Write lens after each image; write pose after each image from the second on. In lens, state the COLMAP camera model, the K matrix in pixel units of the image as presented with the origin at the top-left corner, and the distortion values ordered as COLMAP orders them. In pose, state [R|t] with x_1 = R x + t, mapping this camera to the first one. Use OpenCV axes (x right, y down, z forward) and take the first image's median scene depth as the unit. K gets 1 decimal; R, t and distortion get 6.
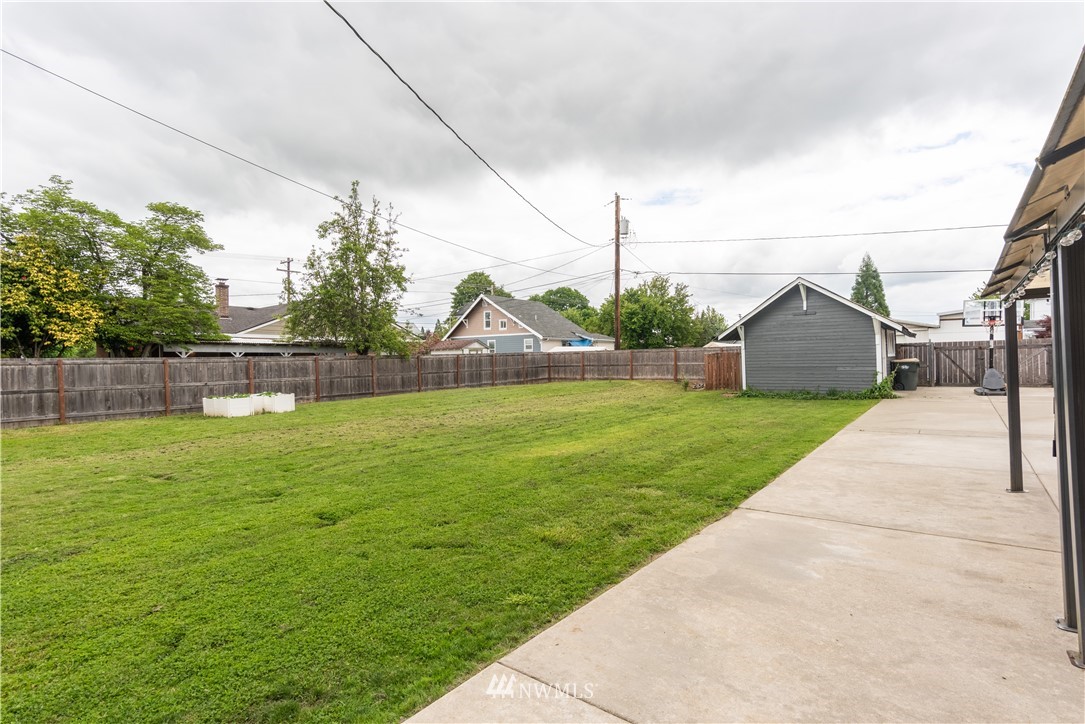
lens RADIAL K [[529.0, 0, 542.5], [0, 529.0, 362.0], [0, 0, 1]] dist [0.017114, 0.000244]
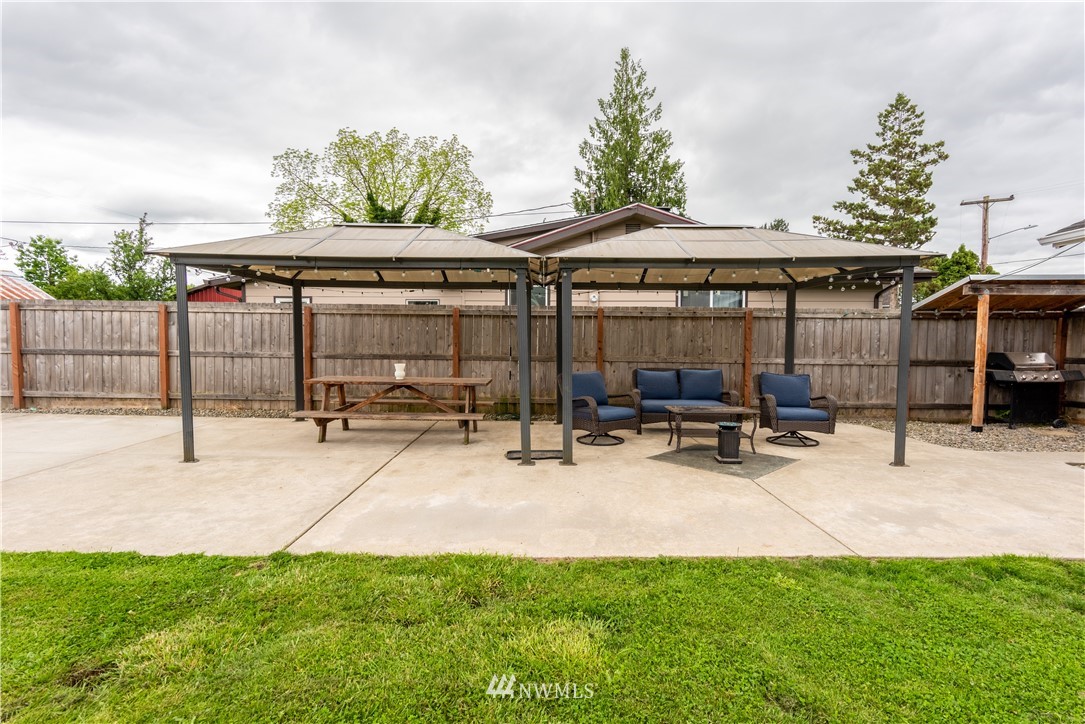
lens RADIAL K [[529.0, 0, 542.5], [0, 529.0, 362.0], [0, 0, 1]] dist [0.017114, 0.000244]
pose [[-0.613283, -0.019489, 0.789623, -0.057789], [0.006463, 0.999538, 0.029689, 0.006986], [-0.789837, 0.023311, -0.612874, 0.221796]]
